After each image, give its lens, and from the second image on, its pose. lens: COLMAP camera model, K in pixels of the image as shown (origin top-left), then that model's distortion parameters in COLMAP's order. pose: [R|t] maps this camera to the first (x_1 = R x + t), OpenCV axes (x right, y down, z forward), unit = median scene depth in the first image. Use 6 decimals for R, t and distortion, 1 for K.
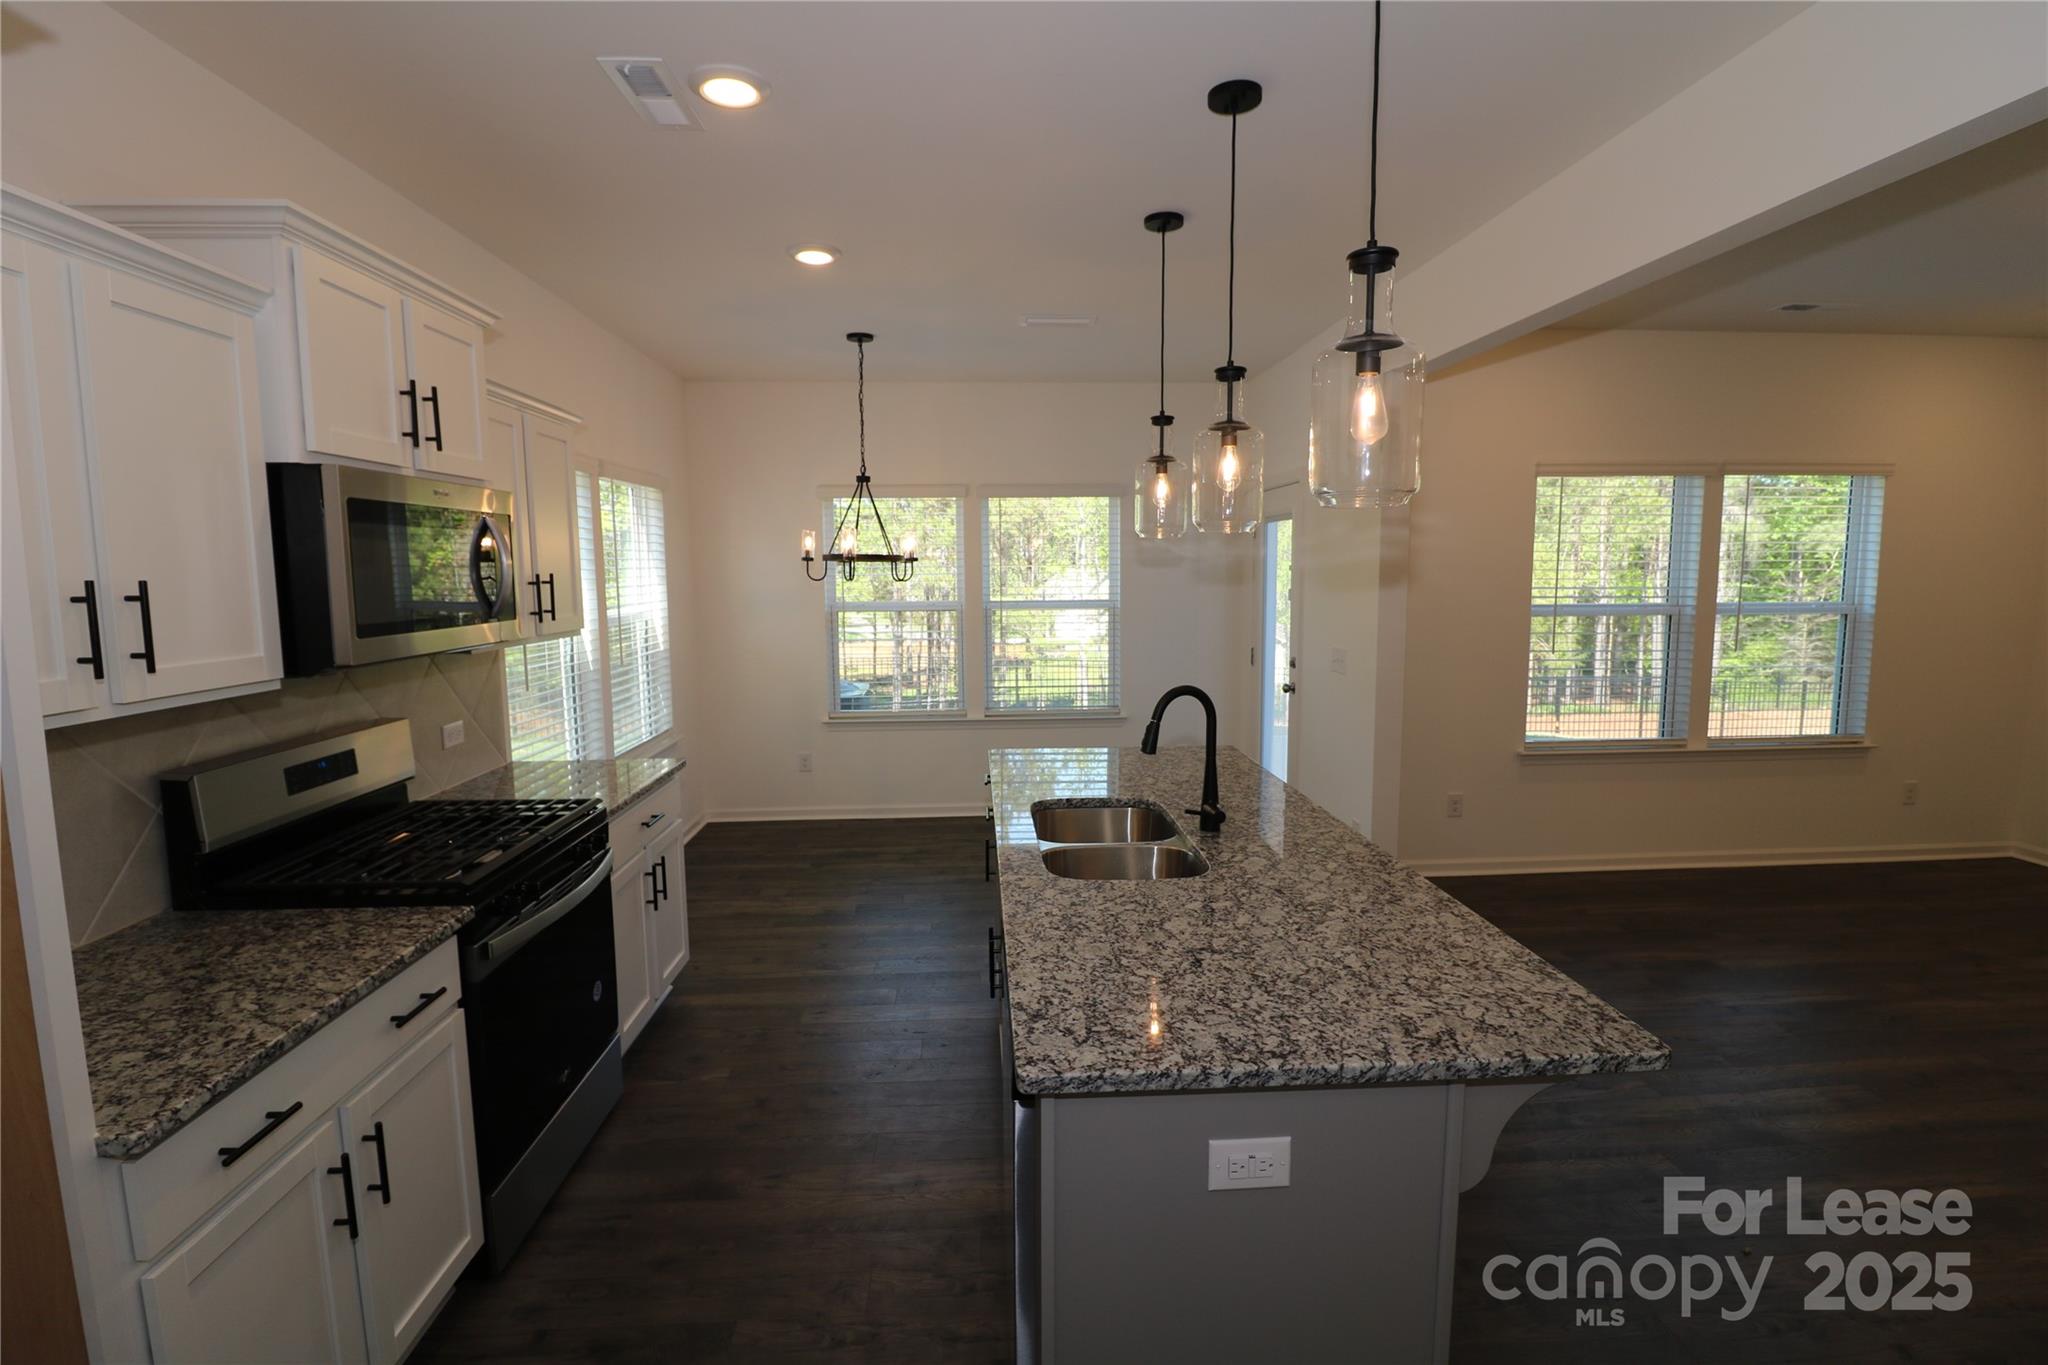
lens RADIAL K [[945.4, 0, 1015.4], [0, 945.4, 678.1], [0, 0, 1]] dist [-0.007901, -0.006855]
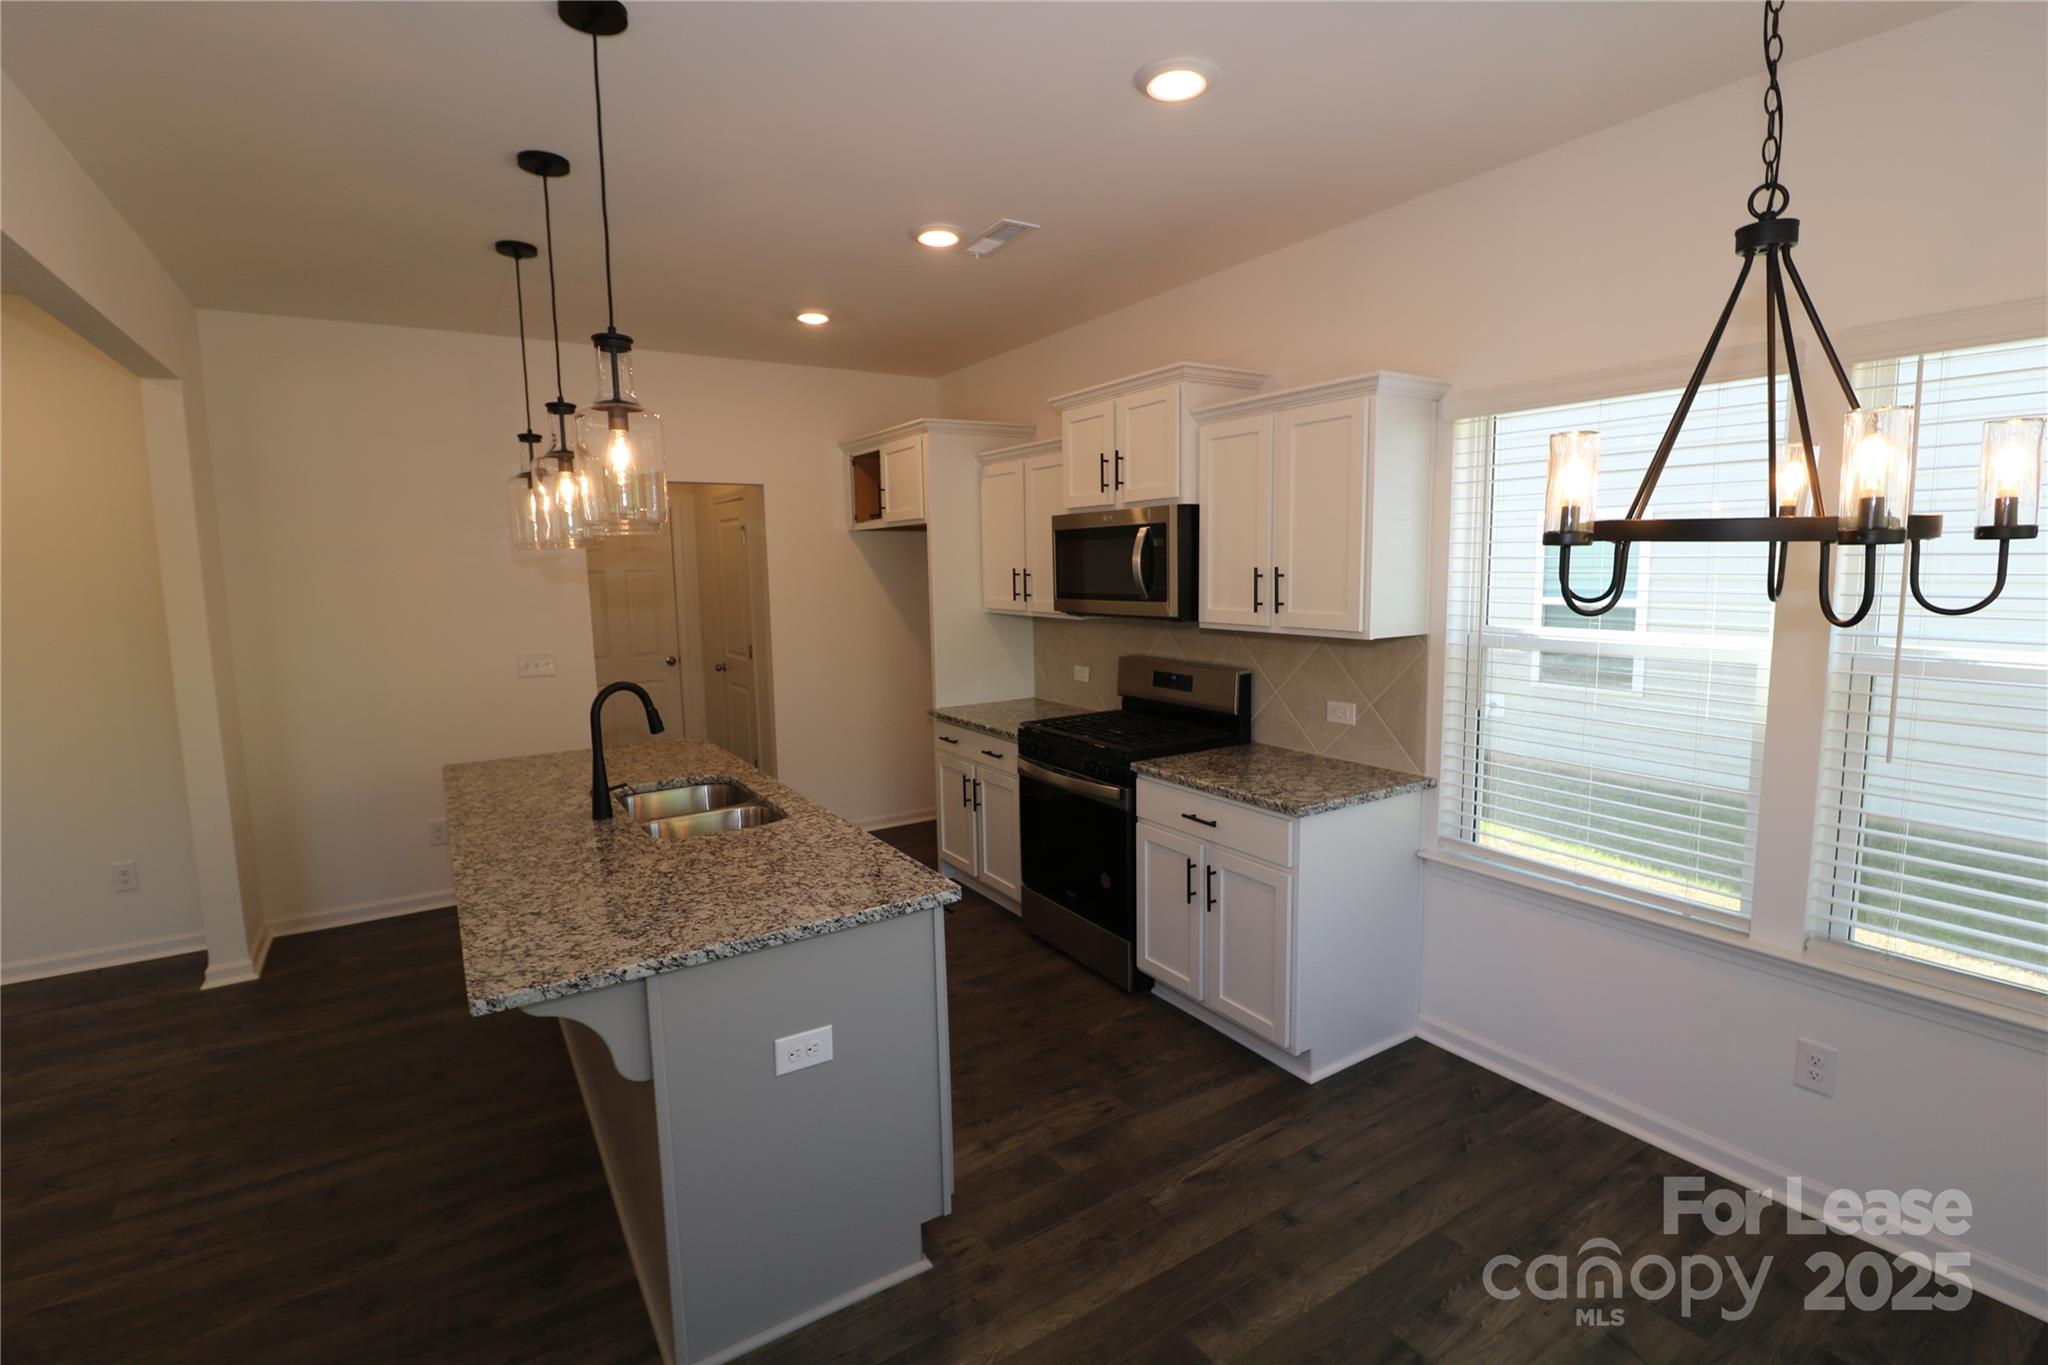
lens RADIAL K [[945.4, 0, 1031.4], [0, 945.4, 677.4], [0, 0, 1]] dist [-0.007901, -0.006855]
pose [[-0.869187, 0.083065, -0.487456, 0.366132], [-0.032194, 0.974193, 0.223411, -0.327336], [0.493434, 0.209879, -0.844082, 2.696971]]
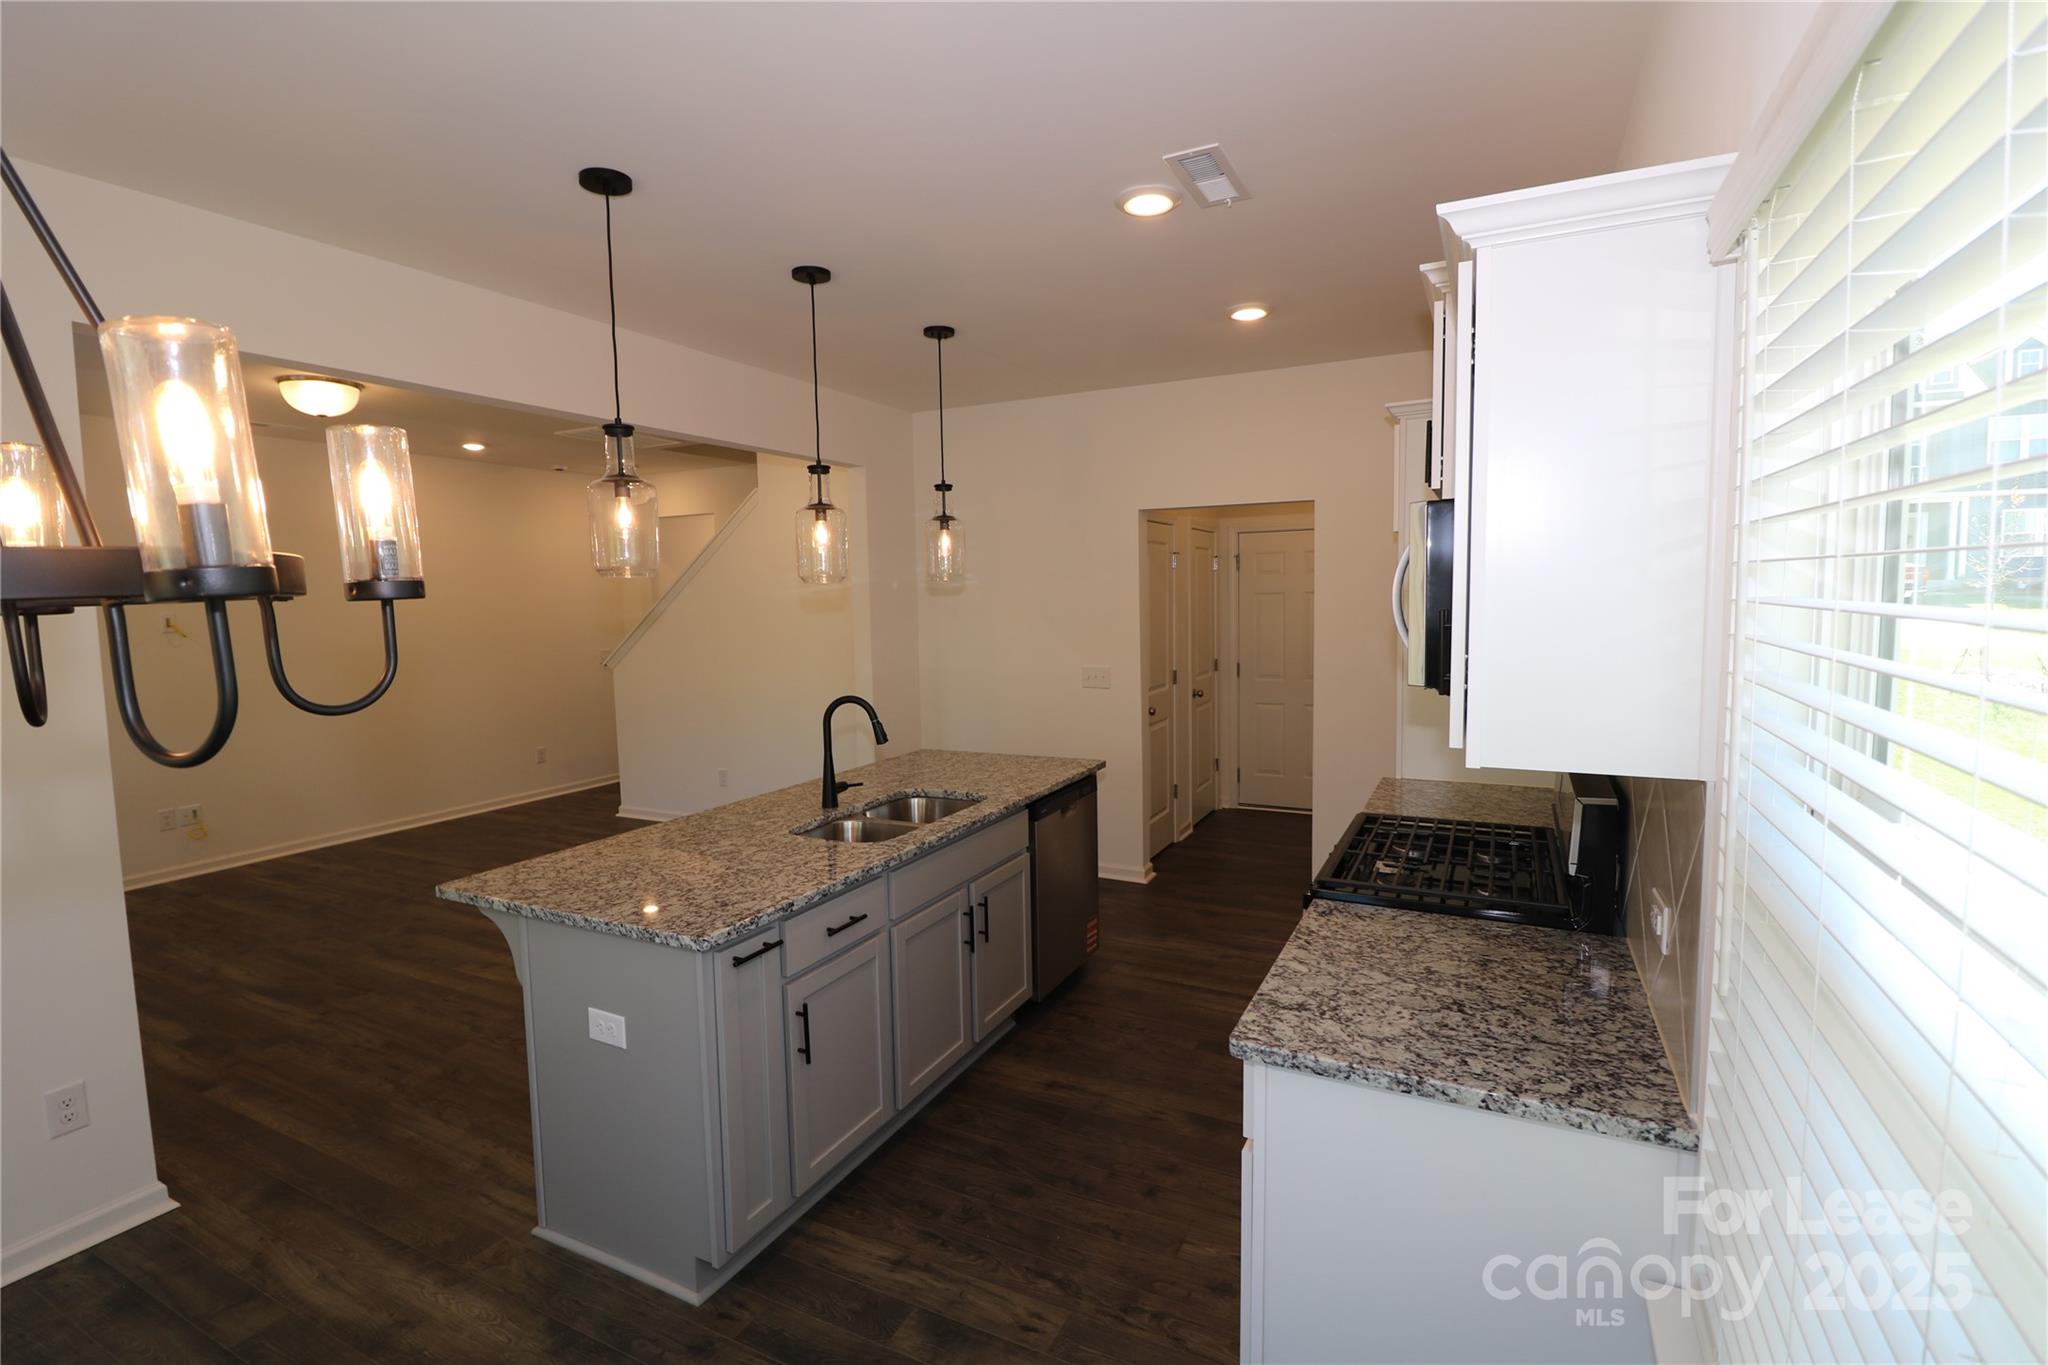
lens RADIAL K [[945.4, 0, 1022.1], [0, 945.4, 675.4], [0, 0, 1]] dist [-0.007901, -0.006855]
pose [[-0.864199, -0.018935, 0.502794, -0.873759], [0.083295, 0.980119, 0.180078, -0.294050], [-0.496208, 0.197503, -0.845441, 2.450180]]
